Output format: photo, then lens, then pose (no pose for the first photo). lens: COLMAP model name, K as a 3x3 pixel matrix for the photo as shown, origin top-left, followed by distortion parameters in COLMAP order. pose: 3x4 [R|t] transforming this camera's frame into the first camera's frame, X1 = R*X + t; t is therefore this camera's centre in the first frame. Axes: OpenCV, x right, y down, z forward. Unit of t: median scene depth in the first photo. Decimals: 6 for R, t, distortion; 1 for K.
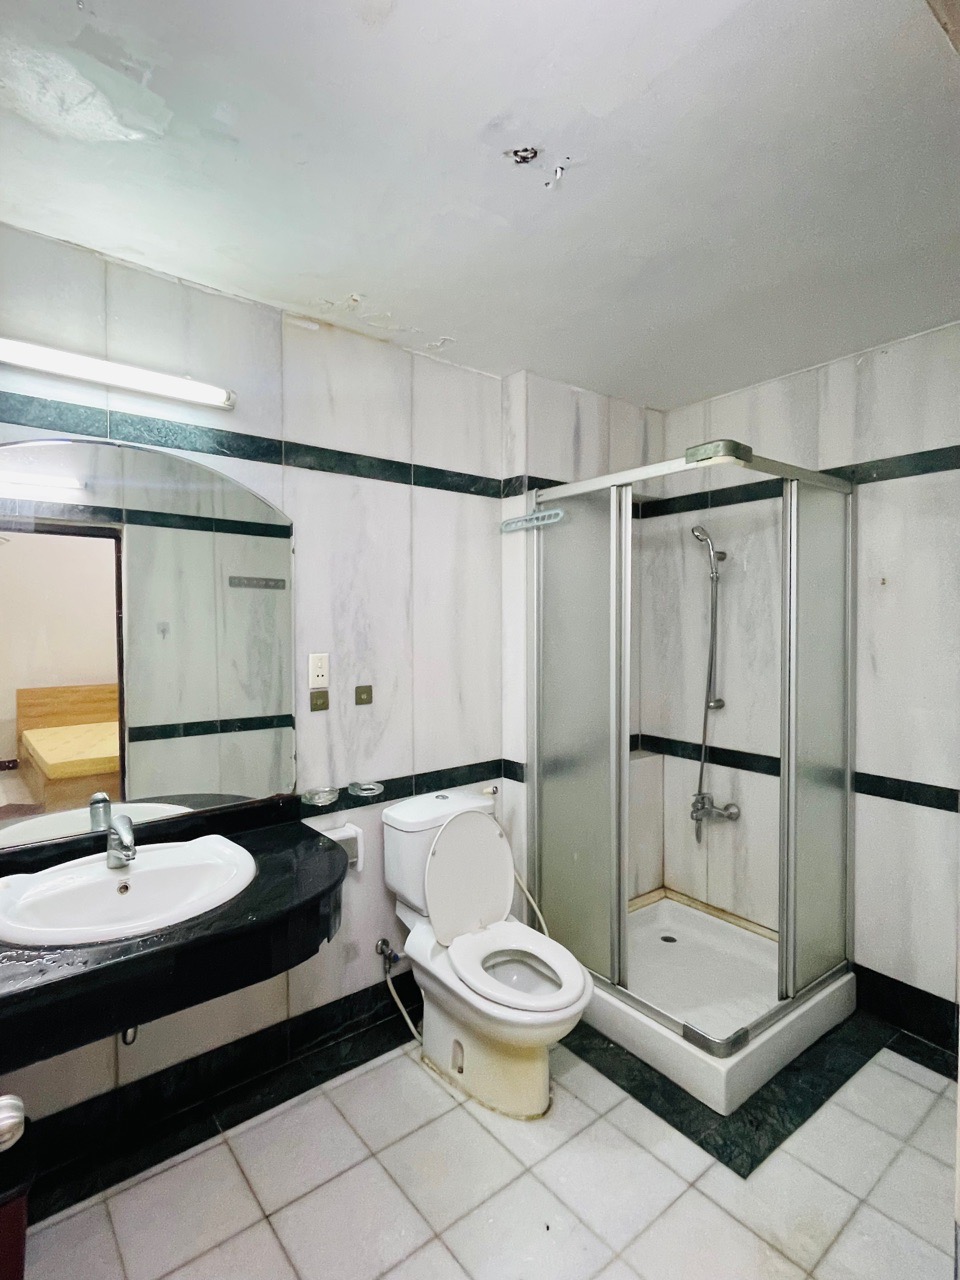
lens RADIAL K [[644.5, 0, 478.5], [0, 644.5, 634.5], [0, 0, 1]] dist [-0.000172, -0.000194]
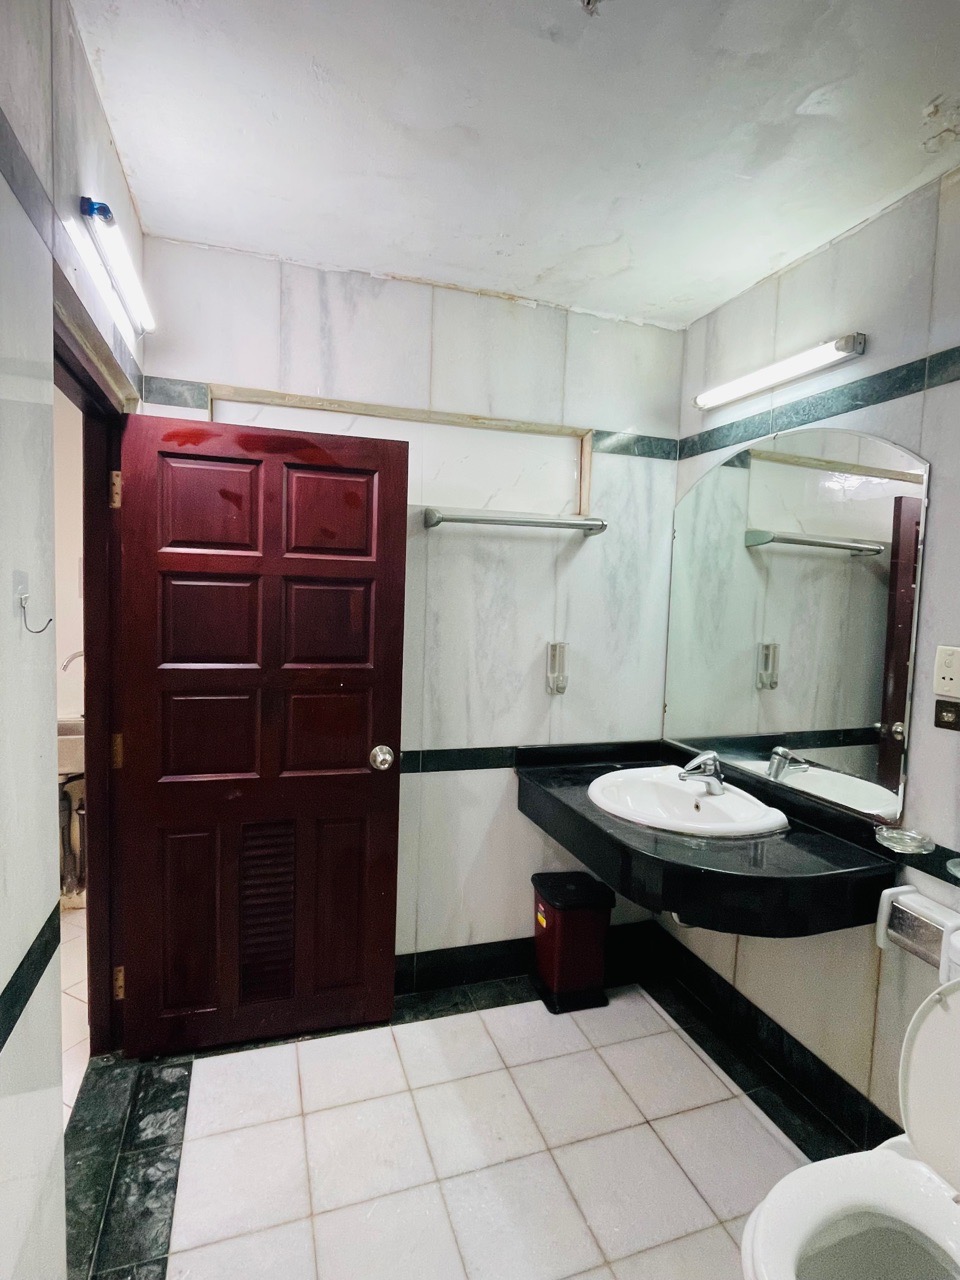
lens RADIAL K [[644.5, 0, 478.6], [0, 644.5, 638.7], [0, 0, 1]] dist [-0.000172, -0.000194]
pose [[-0.337018, 0.062889, -0.939396, 0.685936], [-0.057879, 0.994496, 0.087342, -0.013327], [0.939718, 0.083807, -0.331523, 0.908806]]
